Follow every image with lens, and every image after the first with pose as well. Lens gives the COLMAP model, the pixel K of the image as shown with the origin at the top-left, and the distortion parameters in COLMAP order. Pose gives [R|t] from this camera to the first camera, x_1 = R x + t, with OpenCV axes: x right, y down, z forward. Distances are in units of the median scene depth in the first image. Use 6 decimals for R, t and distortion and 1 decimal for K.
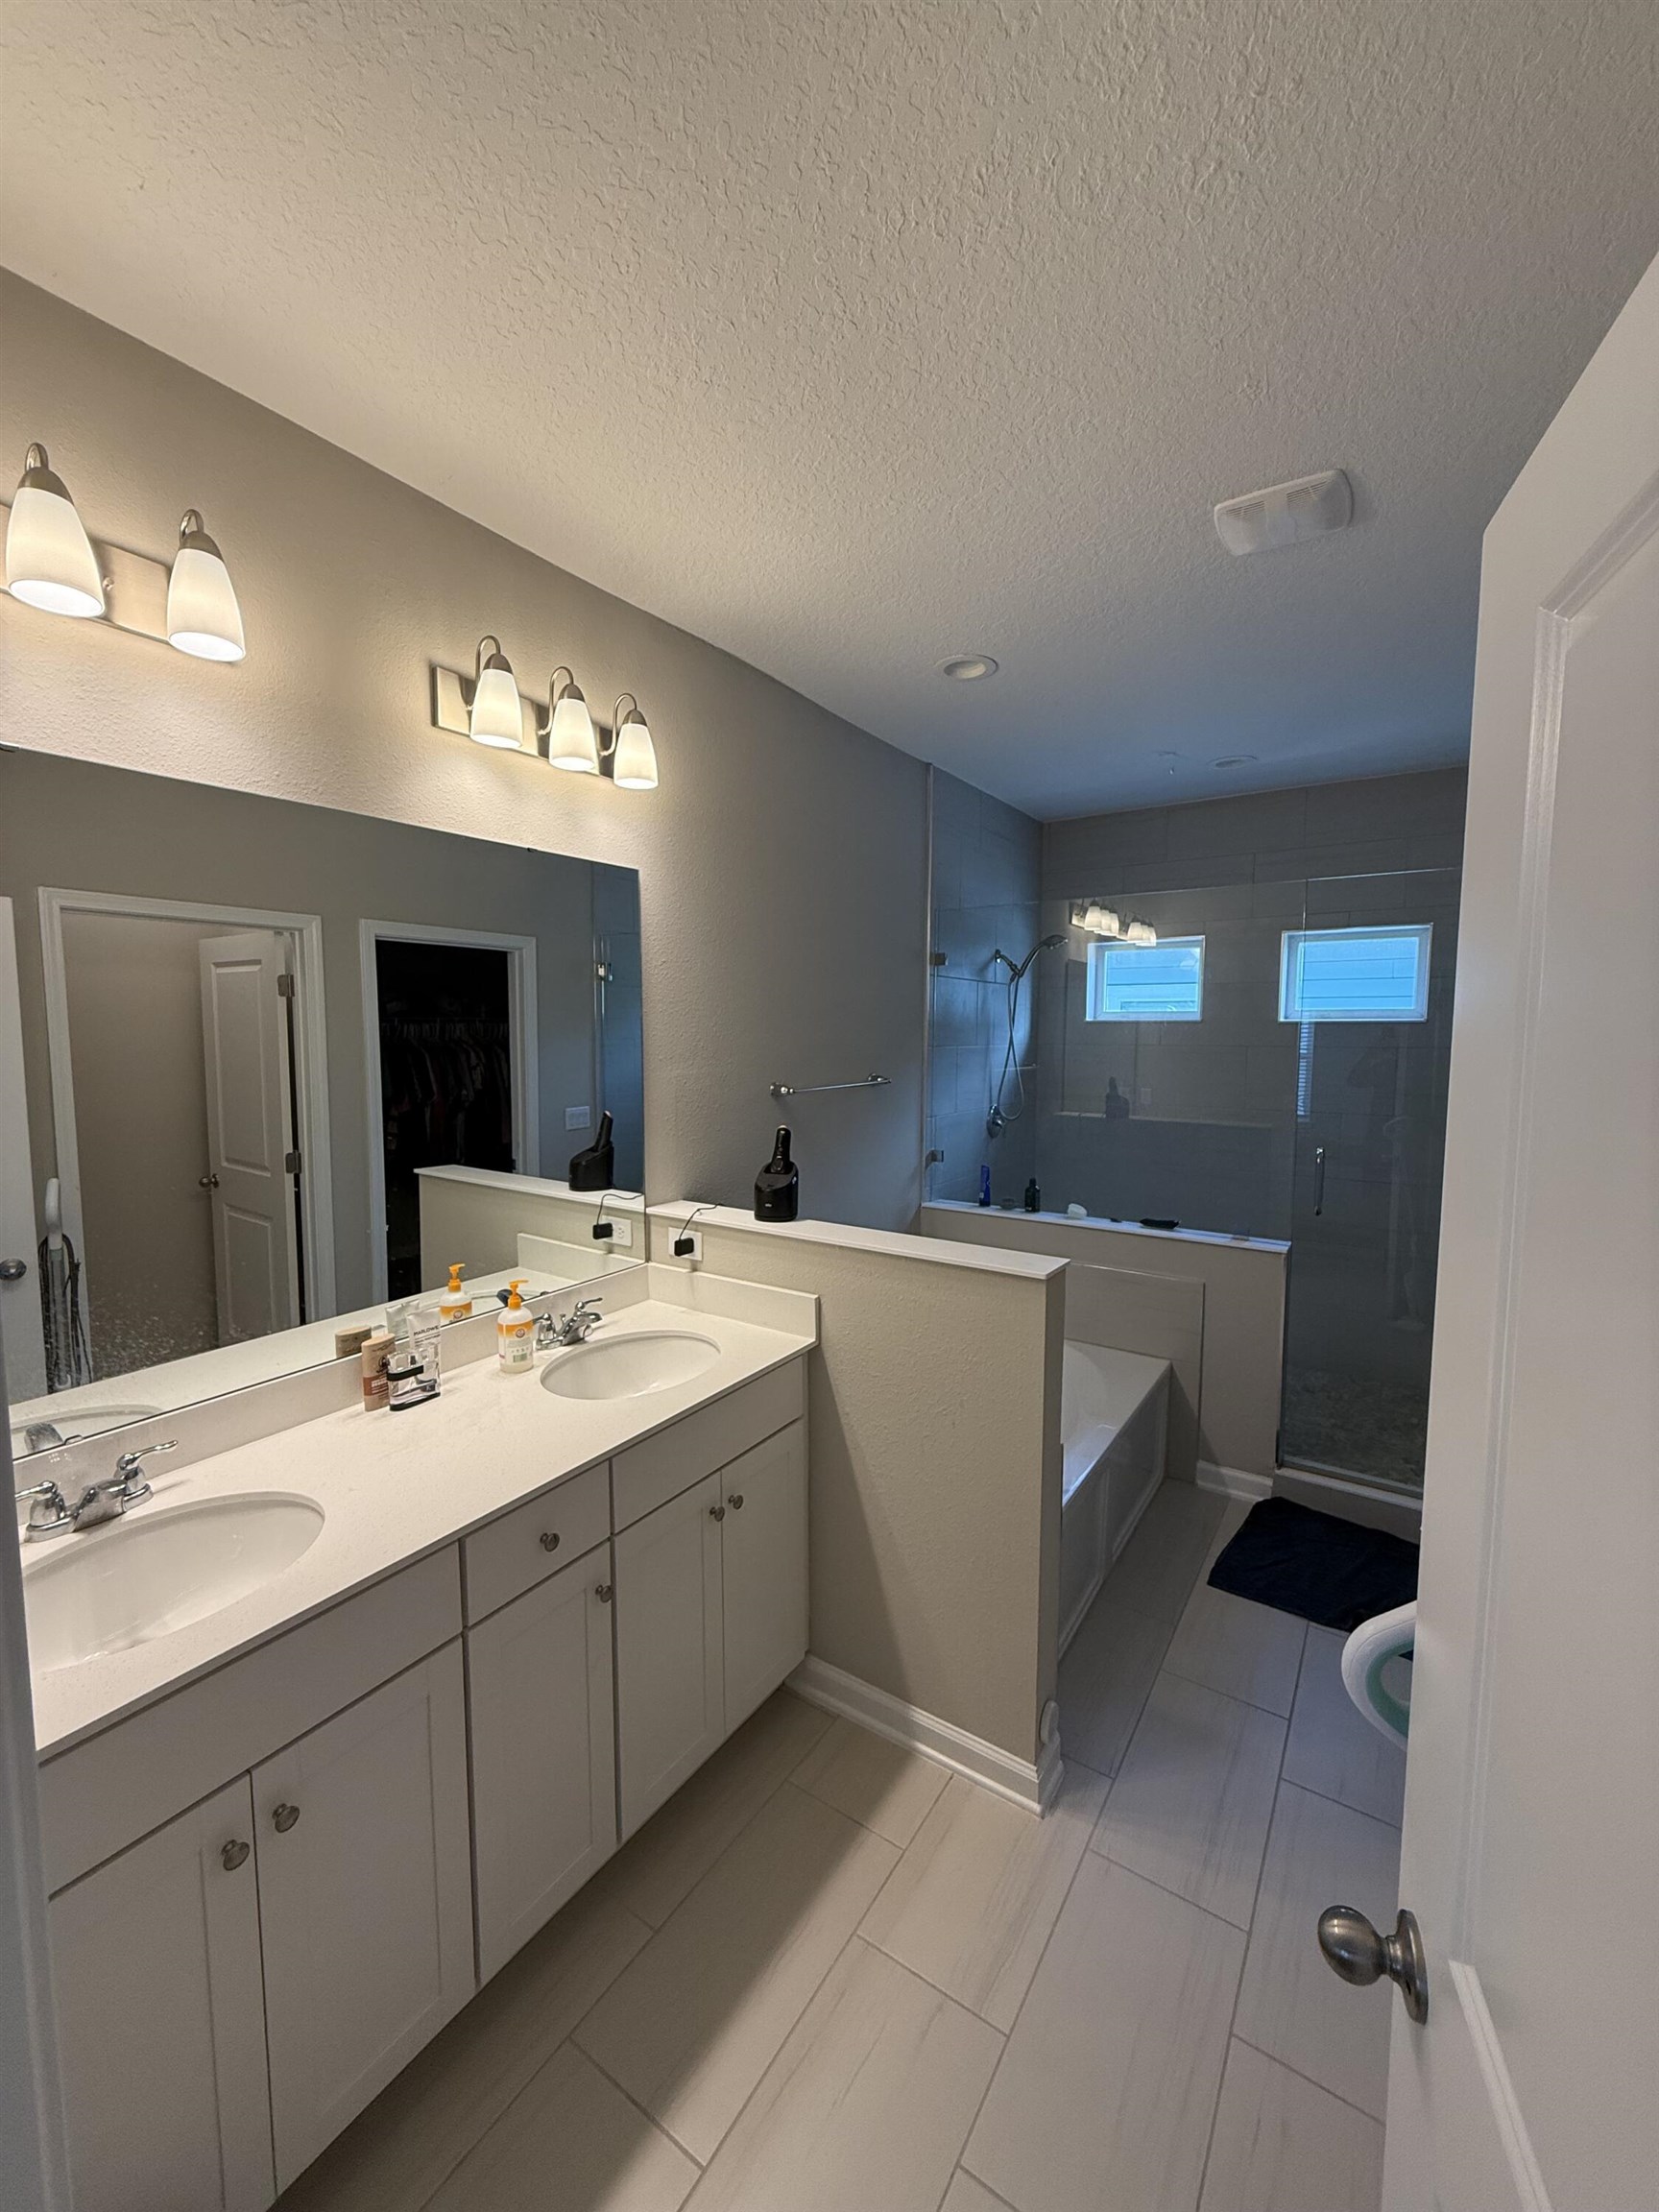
lens RADIAL K [[881.8, 0, 826.1], [0, 881.8, 1100.4], [0, 0, 1]] dist [-0.002023, 0.000679]
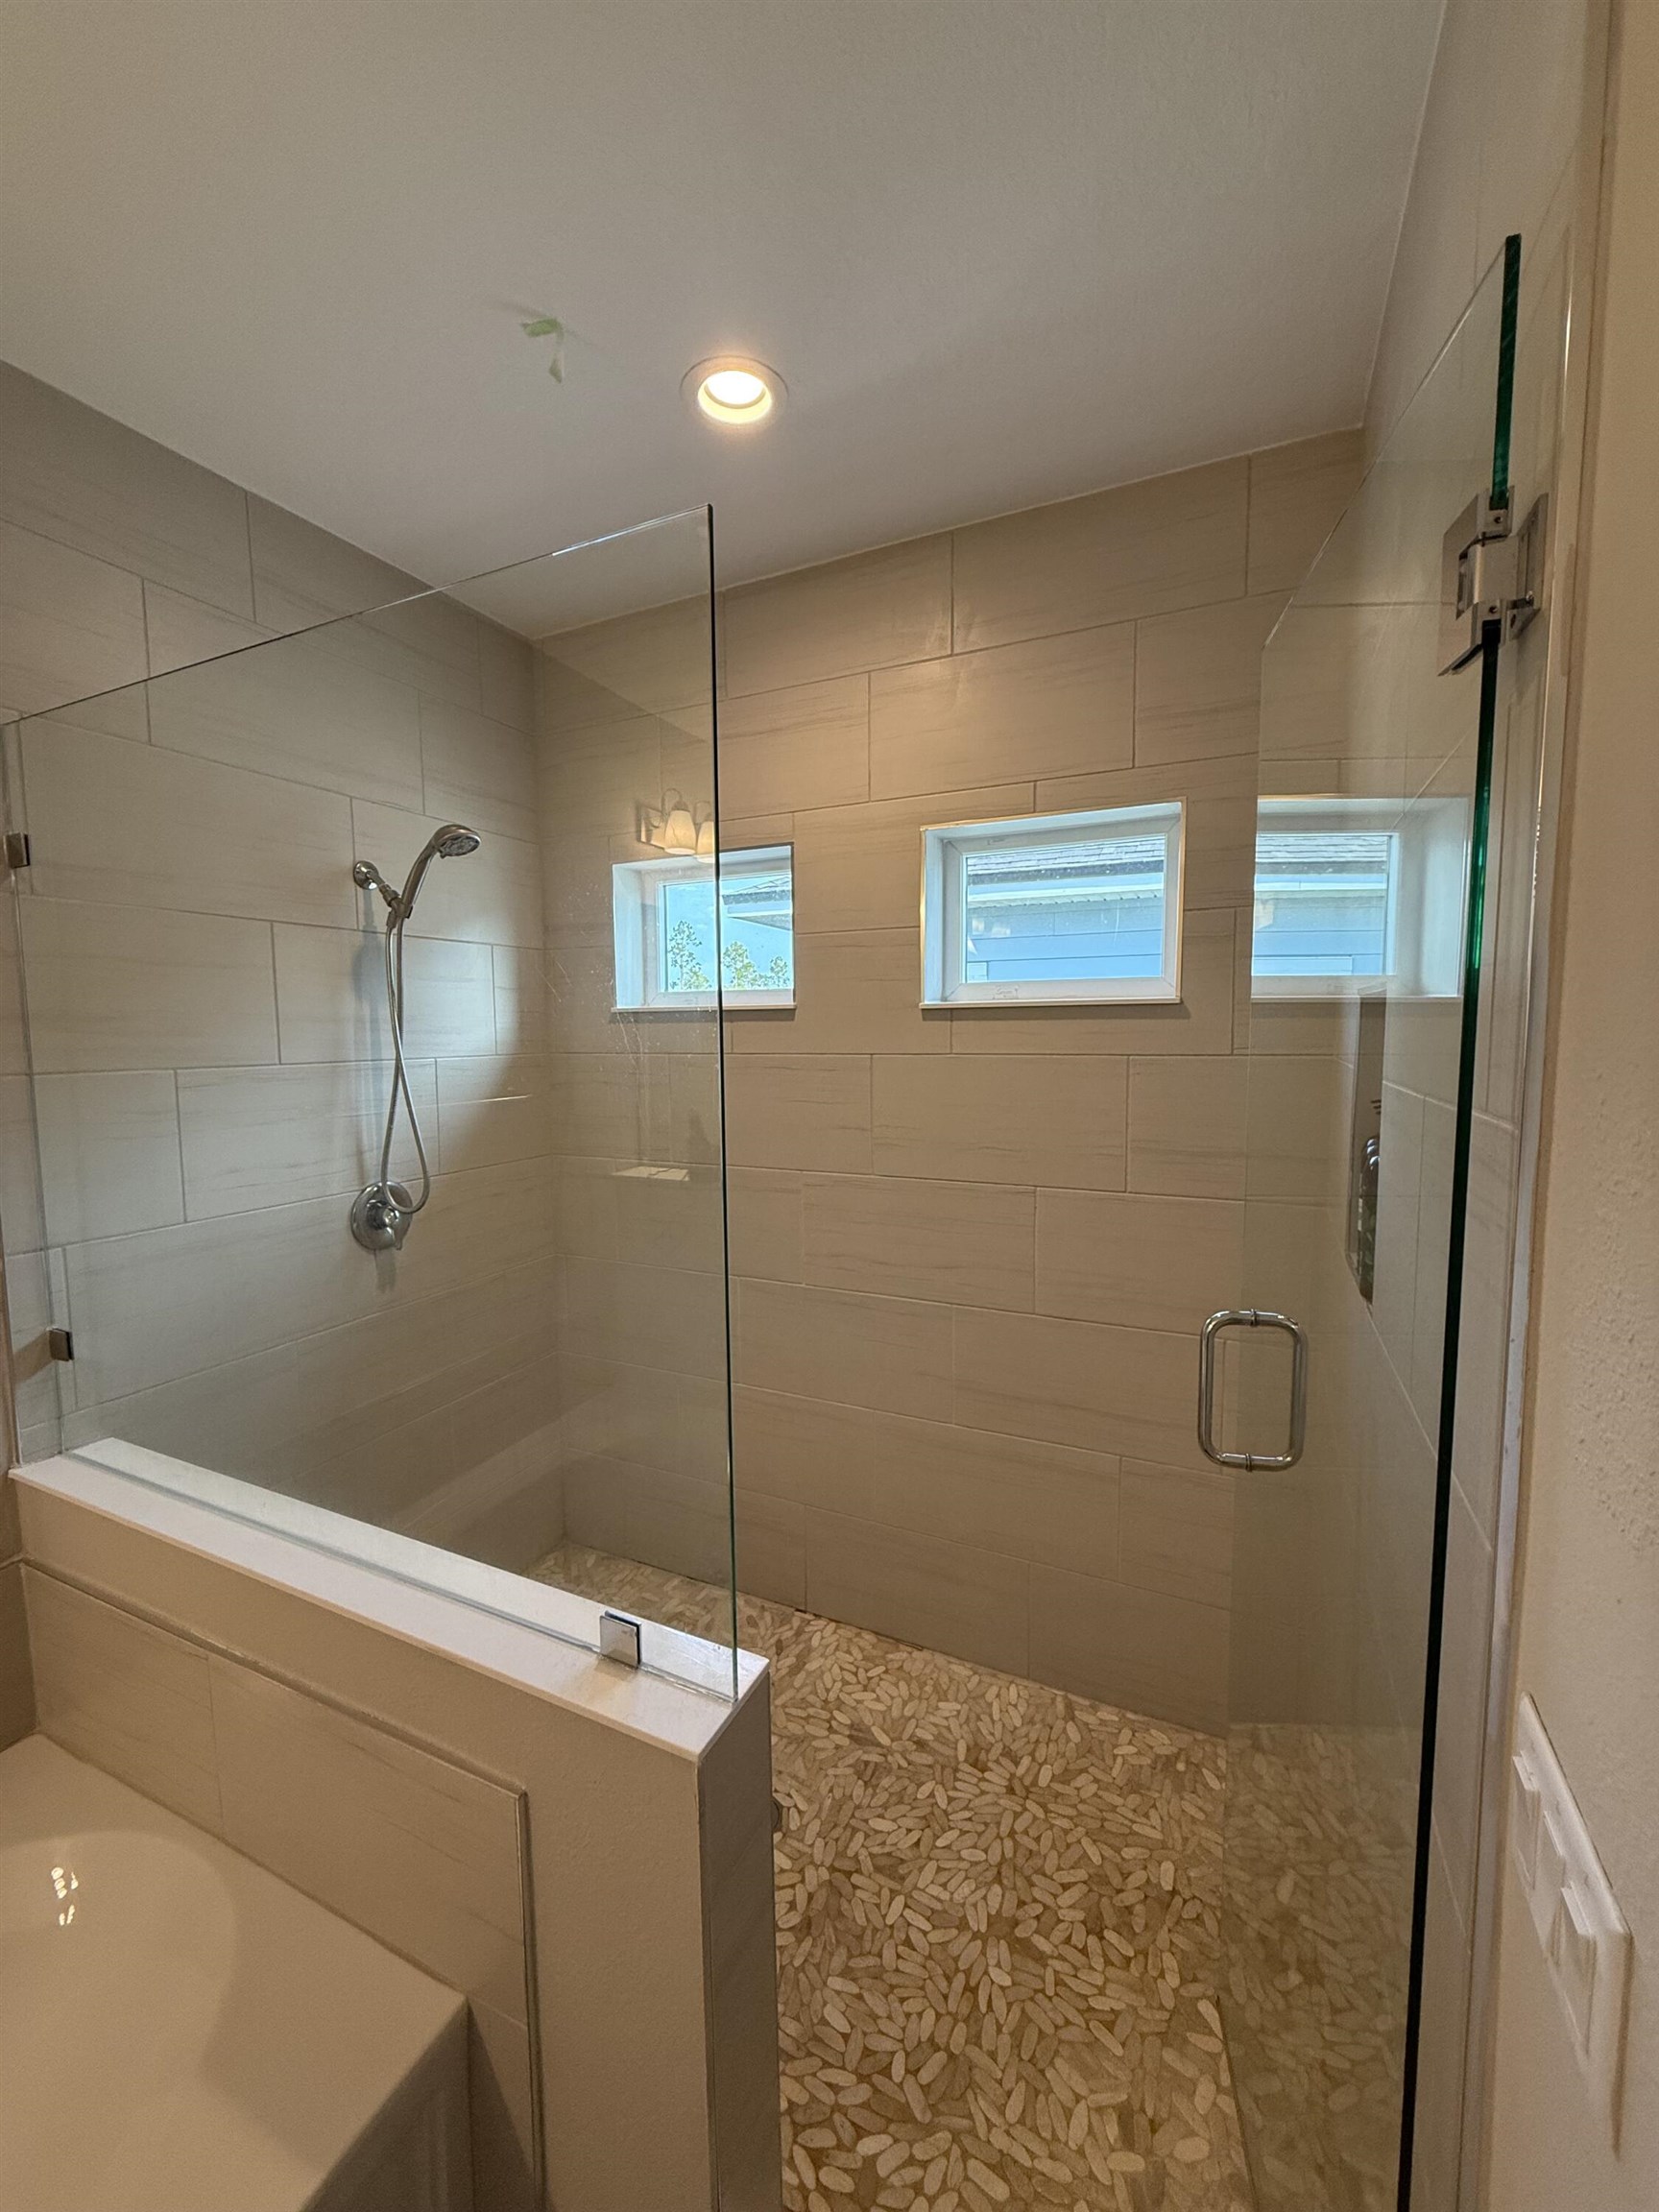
lens RADIAL K [[881.8, 0, 822.3], [0, 881.8, 1110.3], [0, 0, 1]] dist [-0.002023, 0.000679]
pose [[0.989746, -0.027184, 0.140225, 0.375793], [0.025379, 0.999571, 0.014644, -0.037436], [-0.140563, -0.010936, 0.990011, 0.495154]]
